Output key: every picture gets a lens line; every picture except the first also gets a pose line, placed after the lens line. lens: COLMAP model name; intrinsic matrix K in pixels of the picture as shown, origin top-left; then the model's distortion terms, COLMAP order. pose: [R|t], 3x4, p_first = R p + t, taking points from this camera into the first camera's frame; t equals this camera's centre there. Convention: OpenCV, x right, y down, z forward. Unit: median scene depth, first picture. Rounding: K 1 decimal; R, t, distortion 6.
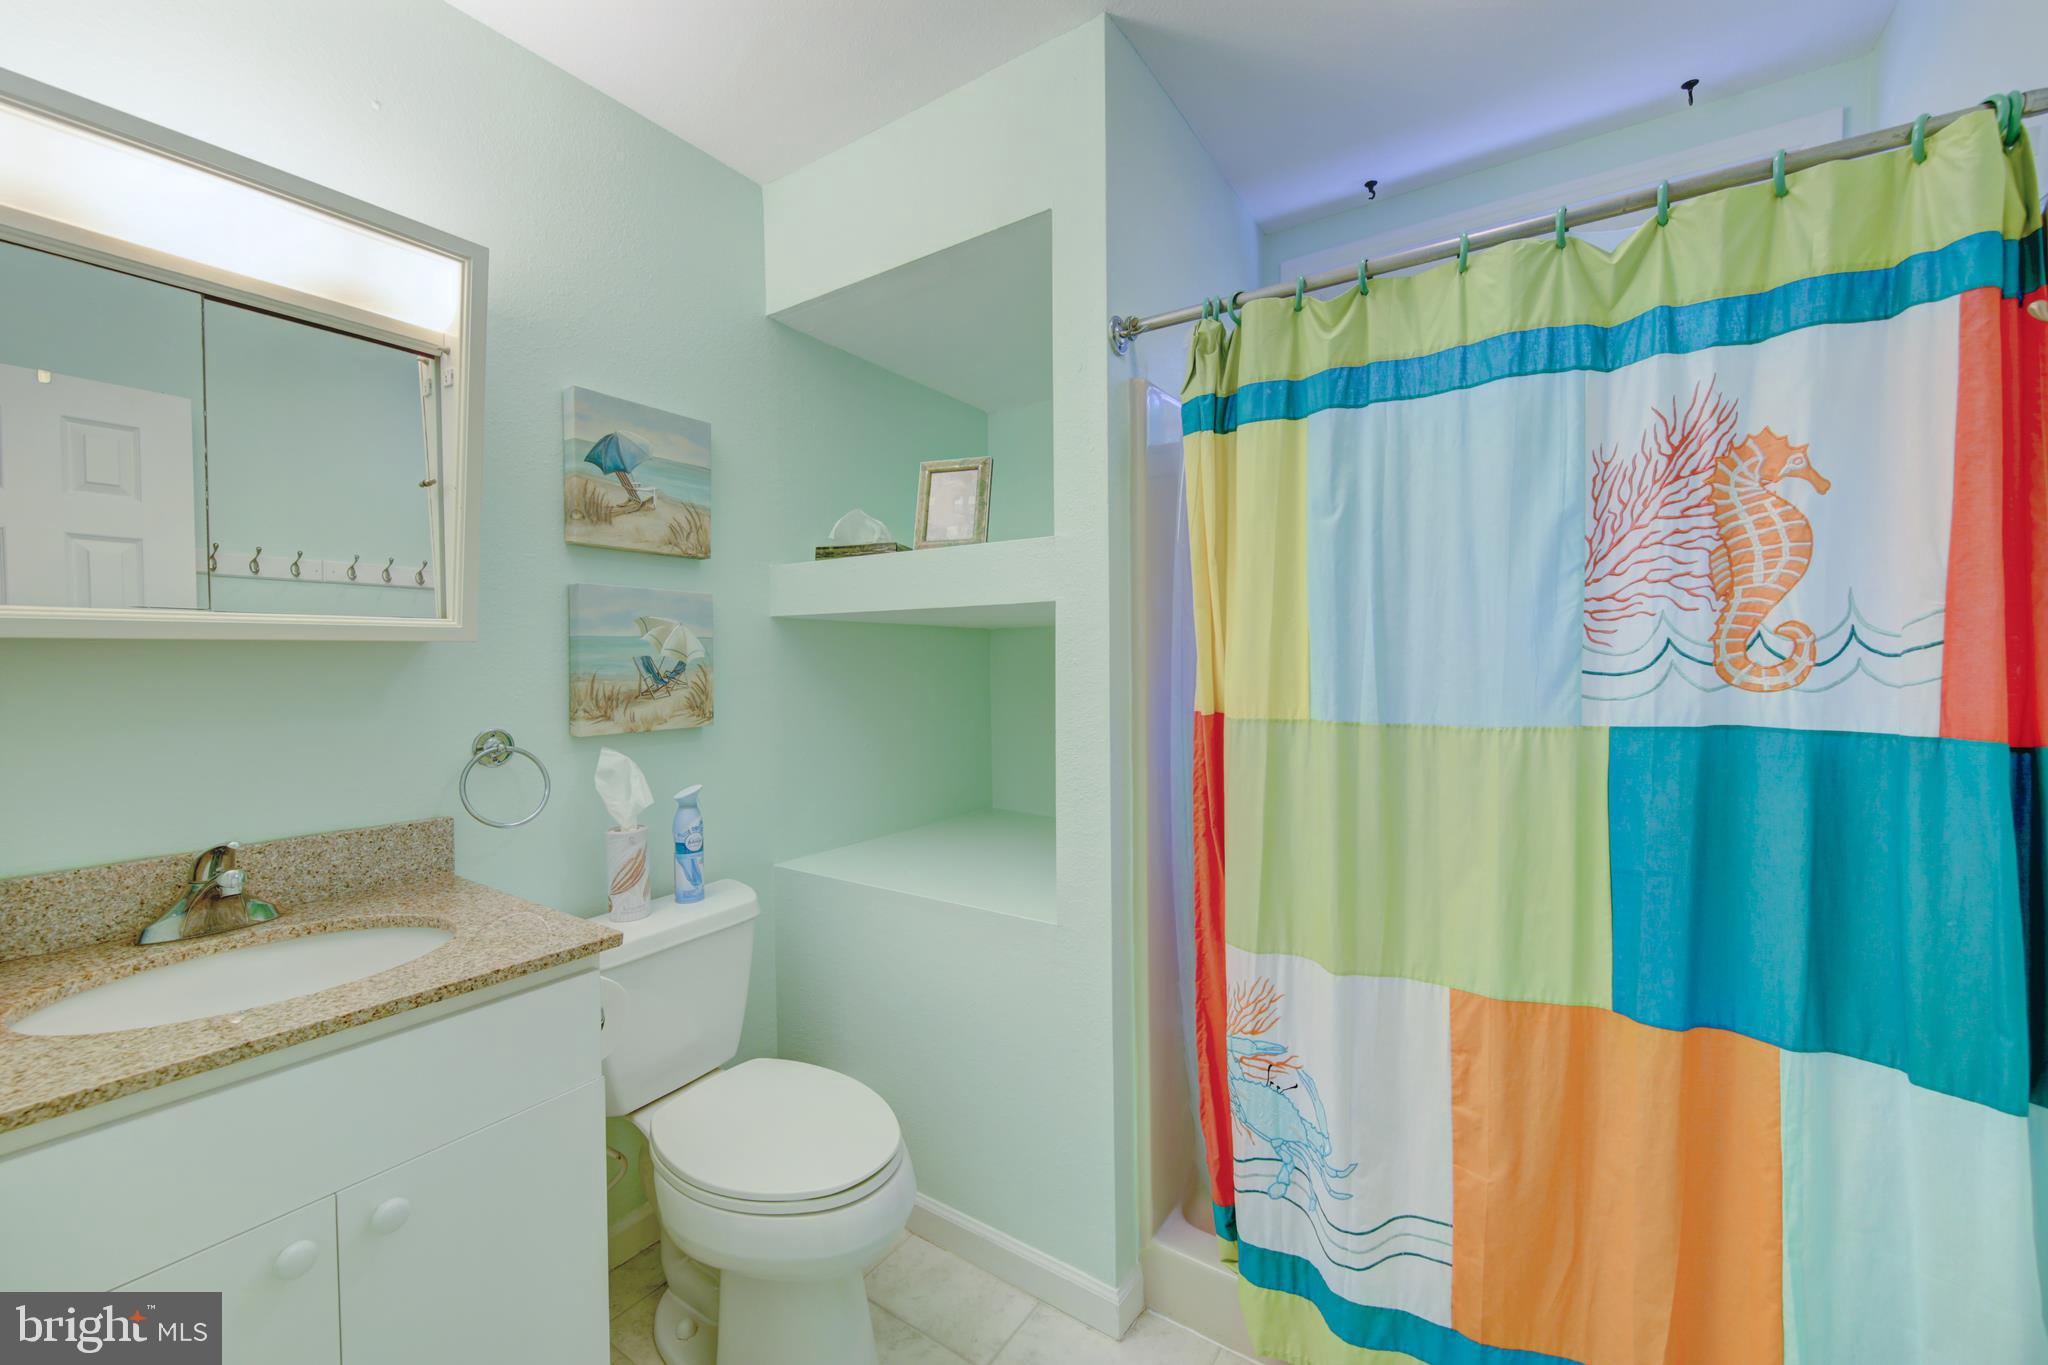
lens RADIAL K [[779.8, 0, 1015.8], [0, 779.8, 674.8], [0, 0, 1]] dist [0.001128, -0.000954]
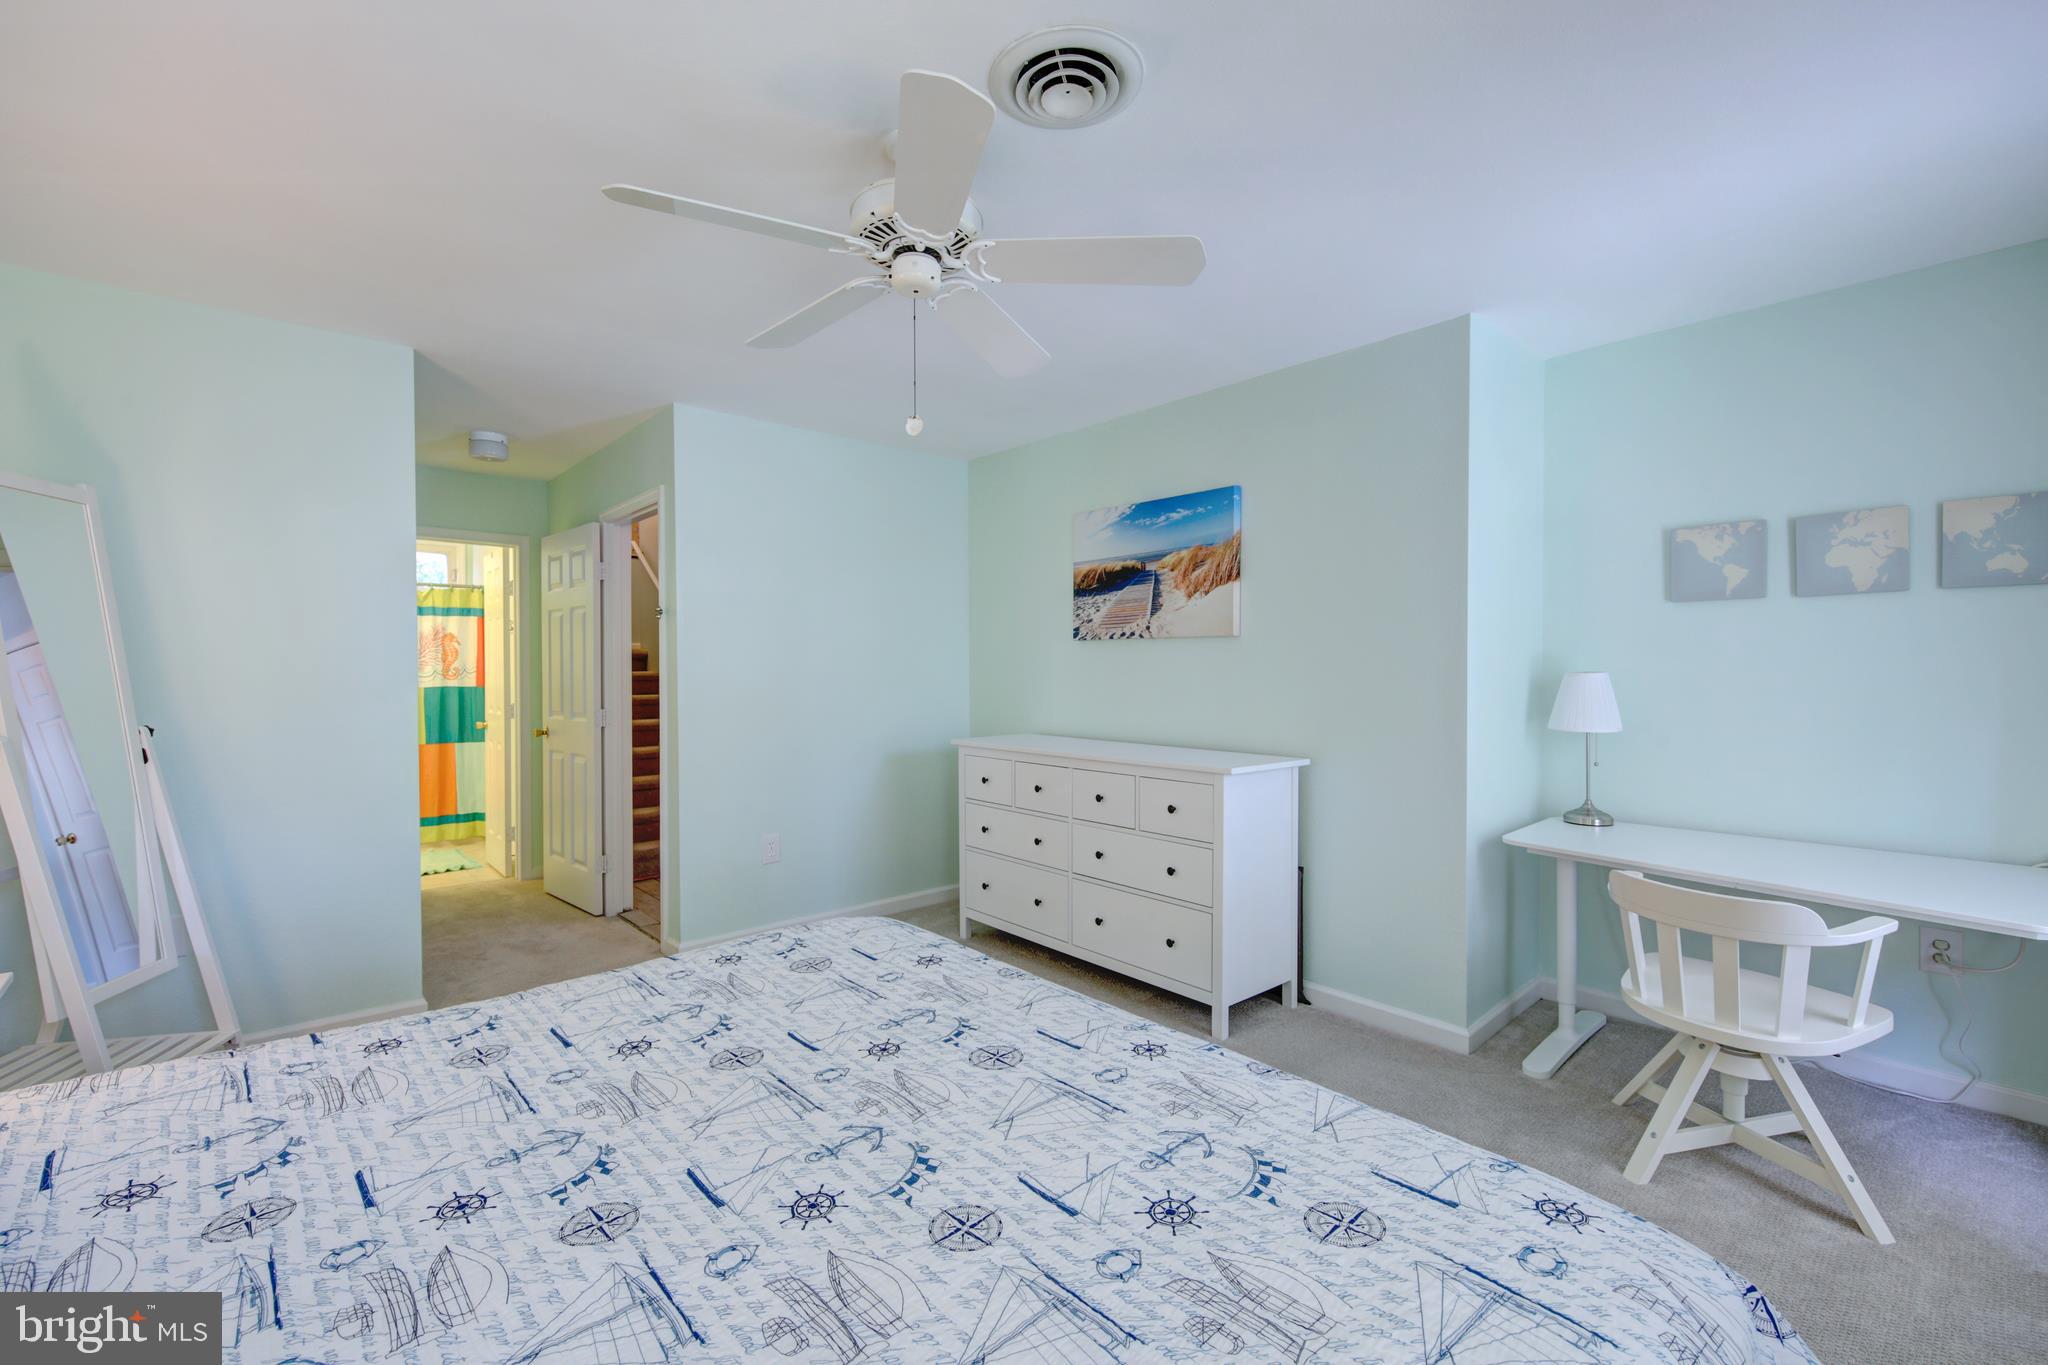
lens RADIAL K [[854.9, 0, 1023.7], [0, 854.9, 677.9], [0, 0, 1]] dist [0.012019, -0.005422]
pose [[0.253643, -0.012789, 0.967213, -3.794323], [0.014192, 0.999854, 0.009499, 0.005342], [-0.967194, 0.011318, 0.253788, -4.353359]]
